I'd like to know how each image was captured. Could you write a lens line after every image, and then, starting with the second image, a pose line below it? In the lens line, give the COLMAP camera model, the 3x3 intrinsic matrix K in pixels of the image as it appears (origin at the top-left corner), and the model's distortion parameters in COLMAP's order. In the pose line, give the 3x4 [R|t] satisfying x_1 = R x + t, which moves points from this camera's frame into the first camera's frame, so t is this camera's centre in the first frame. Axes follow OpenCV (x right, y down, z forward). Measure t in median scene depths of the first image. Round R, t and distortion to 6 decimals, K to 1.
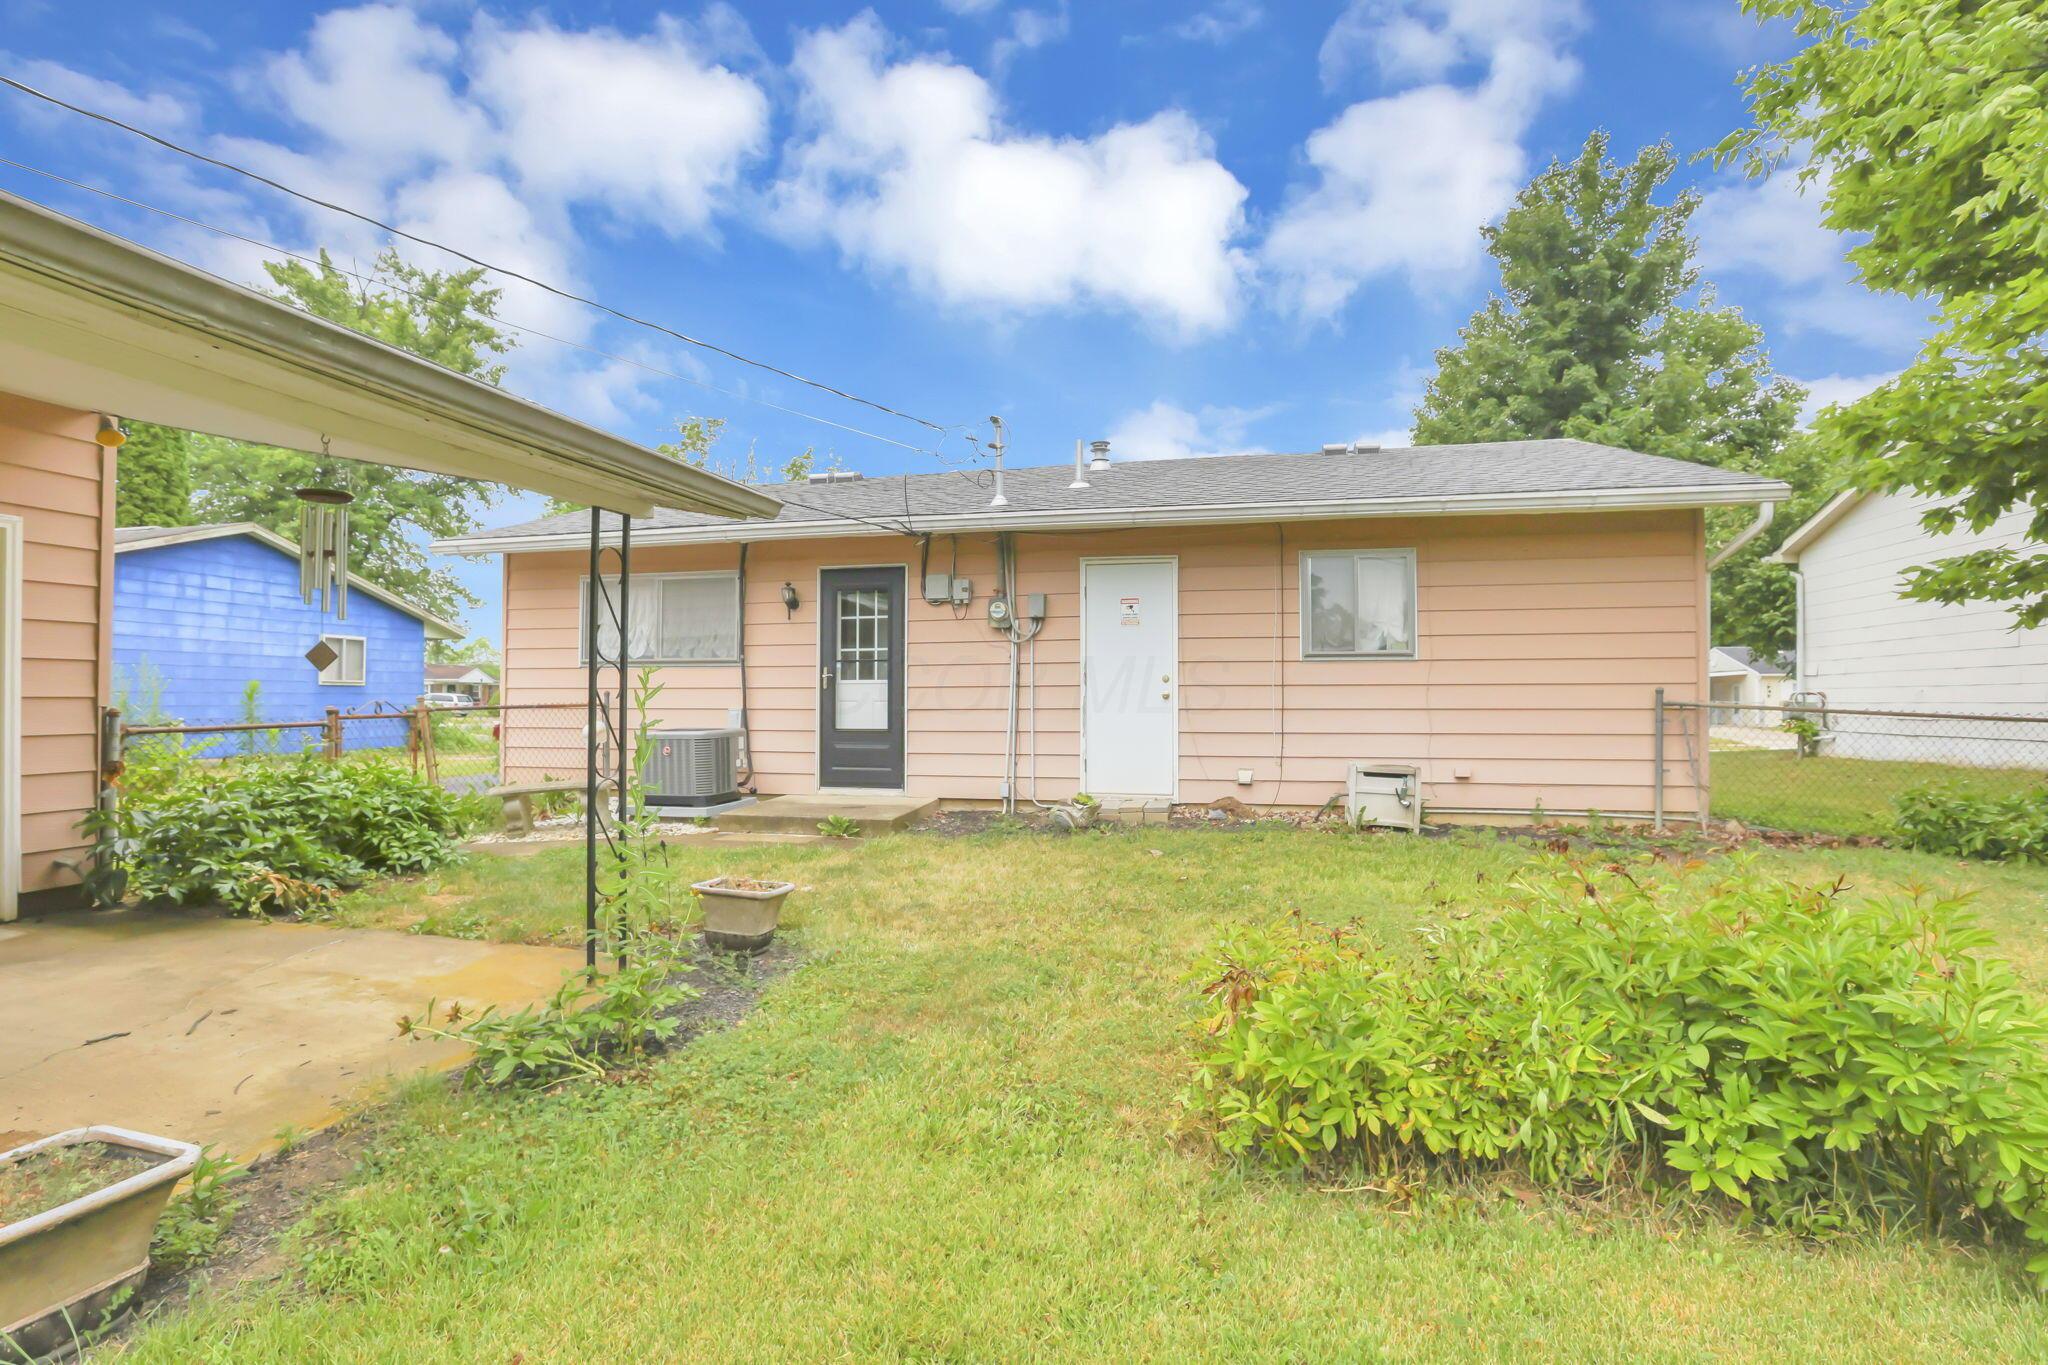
lens RADIAL K [[961.2, 0, 997.6], [0, 961.2, 672.8], [0, 0, 1]] dist [0.000627, 0.001387]
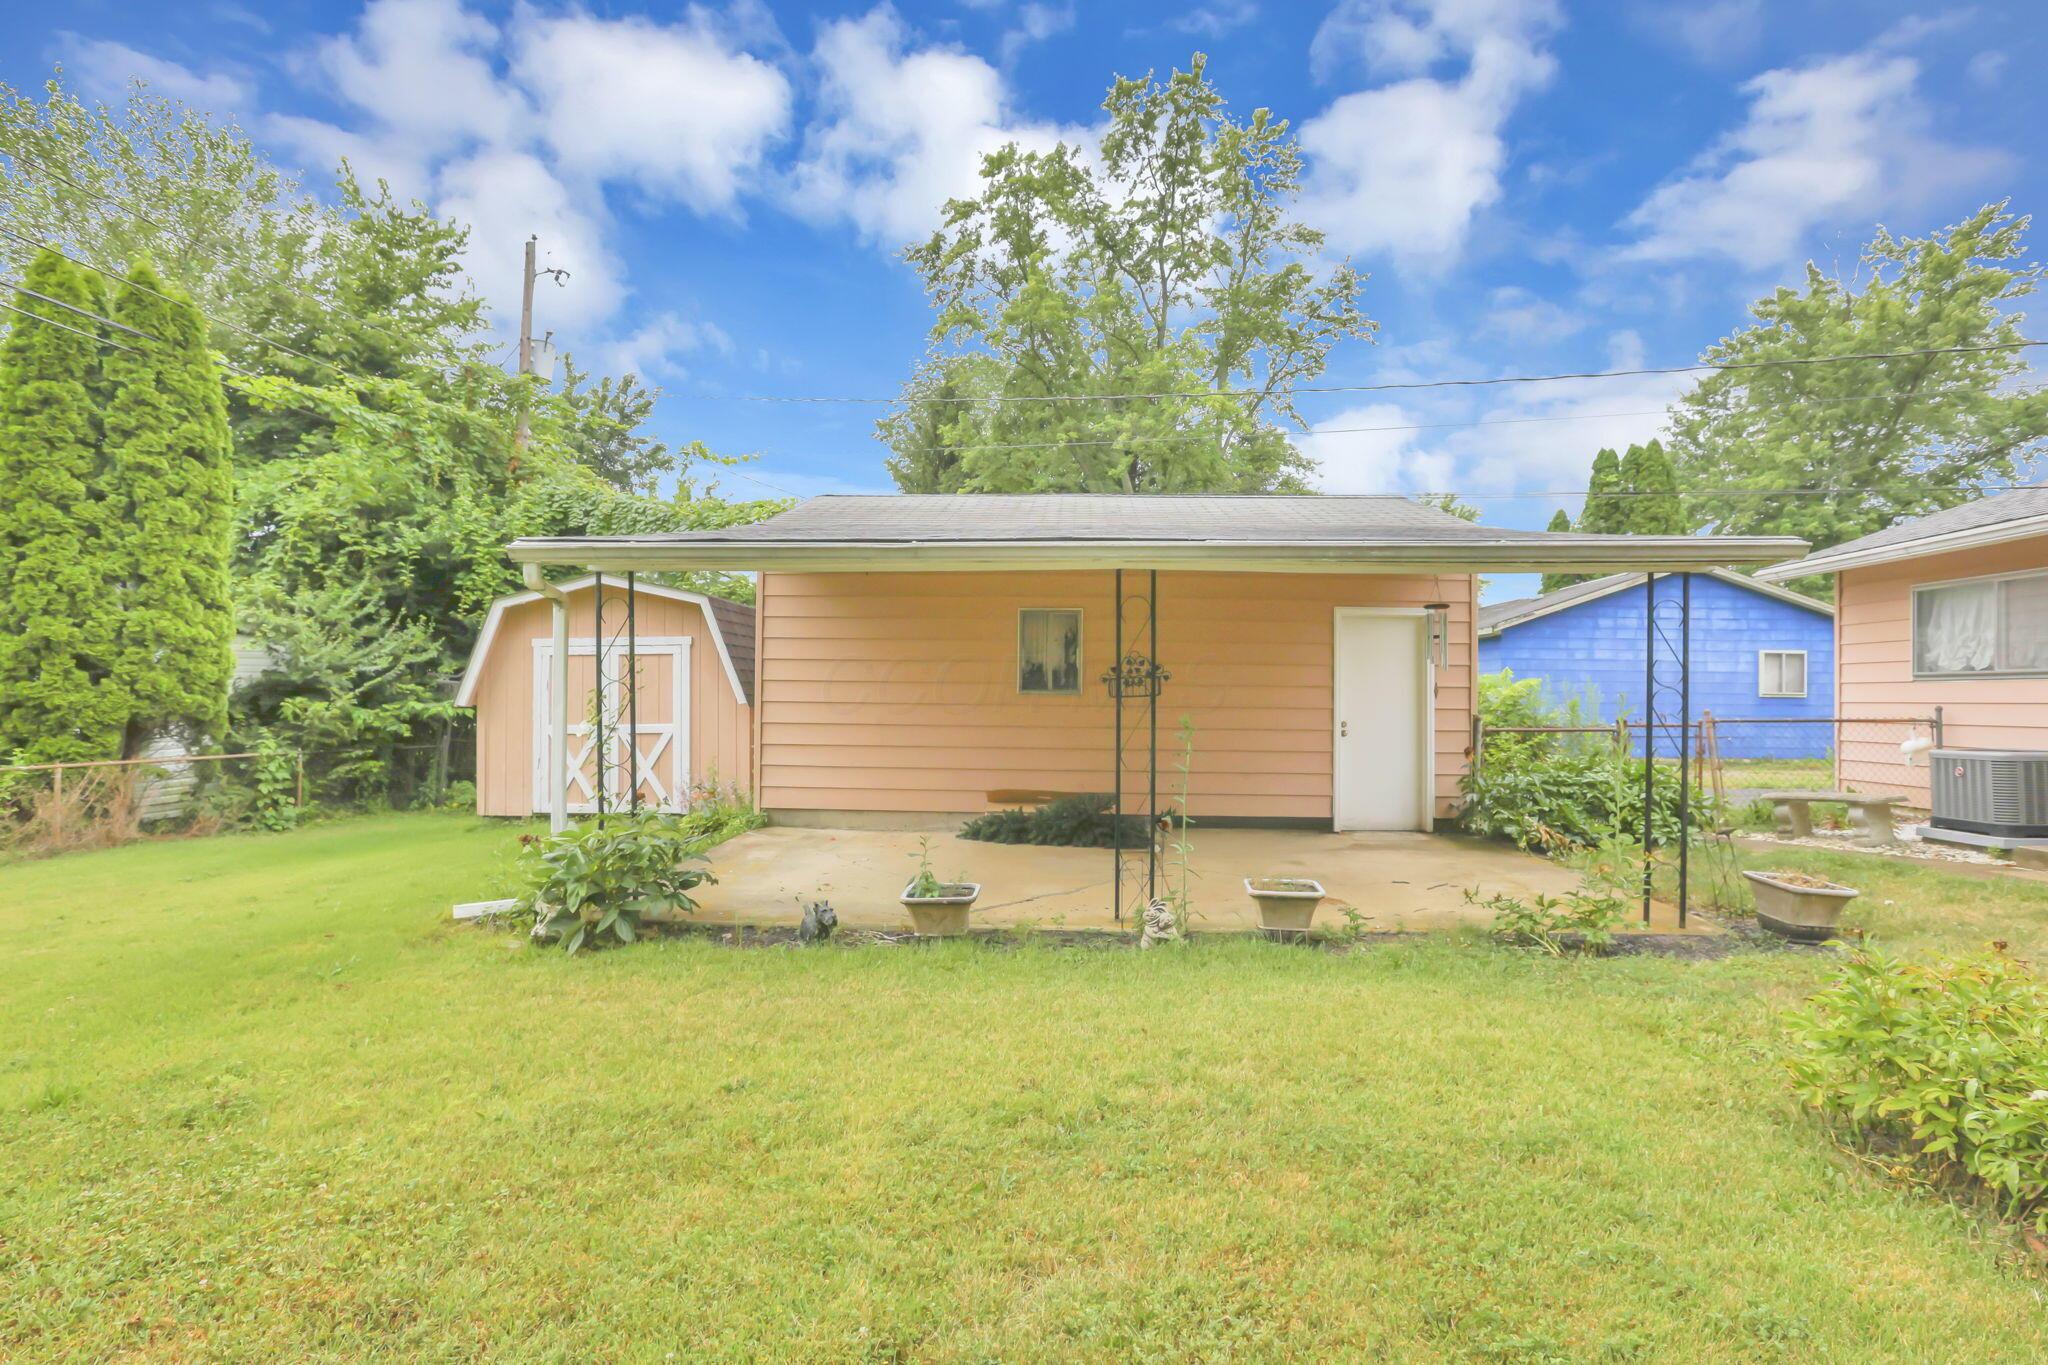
lens RADIAL K [[961.2, 0, 997.6], [0, 961.2, 672.8], [0, 0, 1]] dist [0.000627, 0.001387]
pose [[0.176276, -0.027665, -0.983952, 0.421580], [0.018634, 0.999520, -0.024764, -0.008452], [0.984164, -0.013969, 0.176707, -0.077986]]
